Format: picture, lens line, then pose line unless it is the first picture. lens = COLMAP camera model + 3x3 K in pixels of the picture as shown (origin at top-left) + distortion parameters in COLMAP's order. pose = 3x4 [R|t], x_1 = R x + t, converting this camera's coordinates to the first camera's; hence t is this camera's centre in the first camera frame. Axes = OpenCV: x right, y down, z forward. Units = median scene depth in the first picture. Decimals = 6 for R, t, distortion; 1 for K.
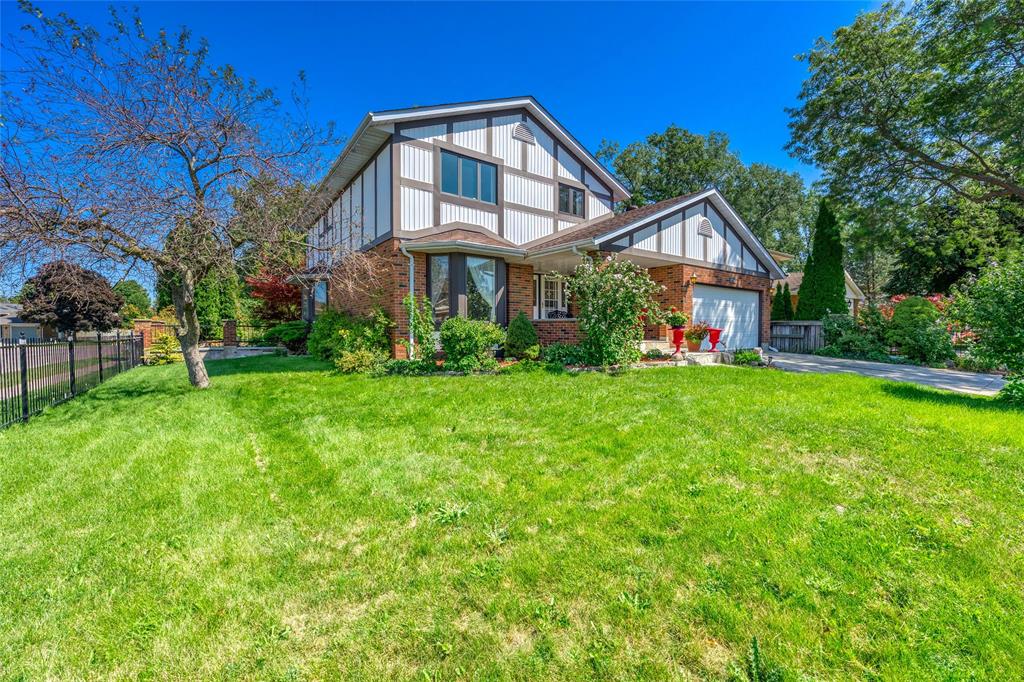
lens RADIAL K [[413.3, 0, 512.0], [0, 413.3, 339.8], [0, 0, 1]] dist [-0.013134, 0.000529]
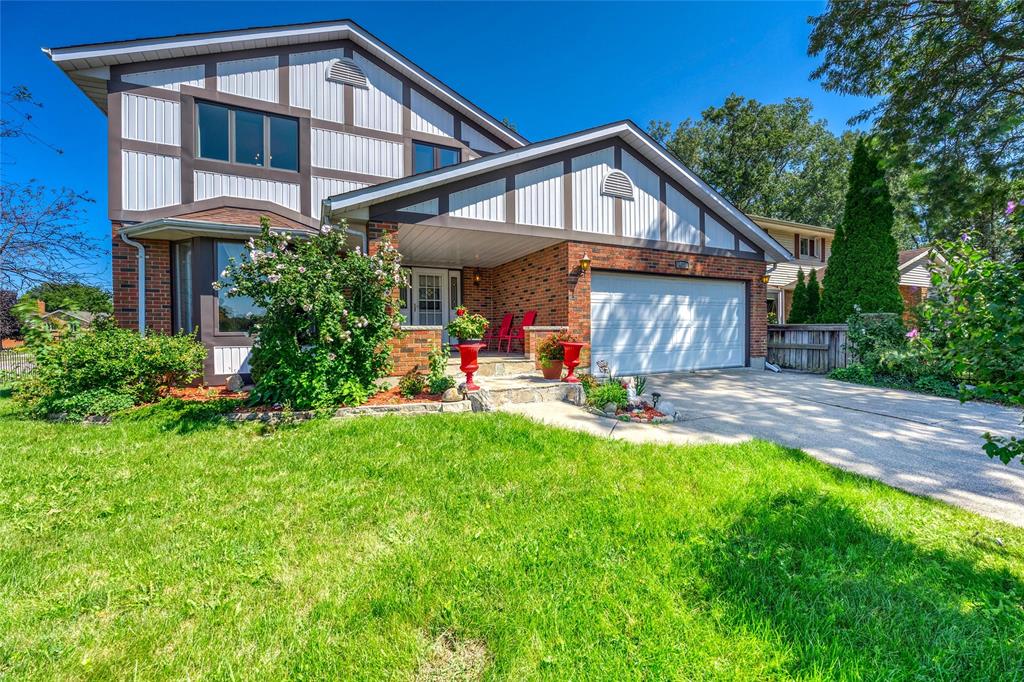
lens RADIAL K [[413.3, 0, 512.0], [0, 413.3, 340.4], [0, 0, 1]] dist [-0.013134, 0.000529]
pose [[0.982176, -0.004566, -0.187907, 0.446695], [0.003506, 0.999976, -0.005971, -0.022506], [0.187929, 0.005206, 0.982169, 0.341007]]
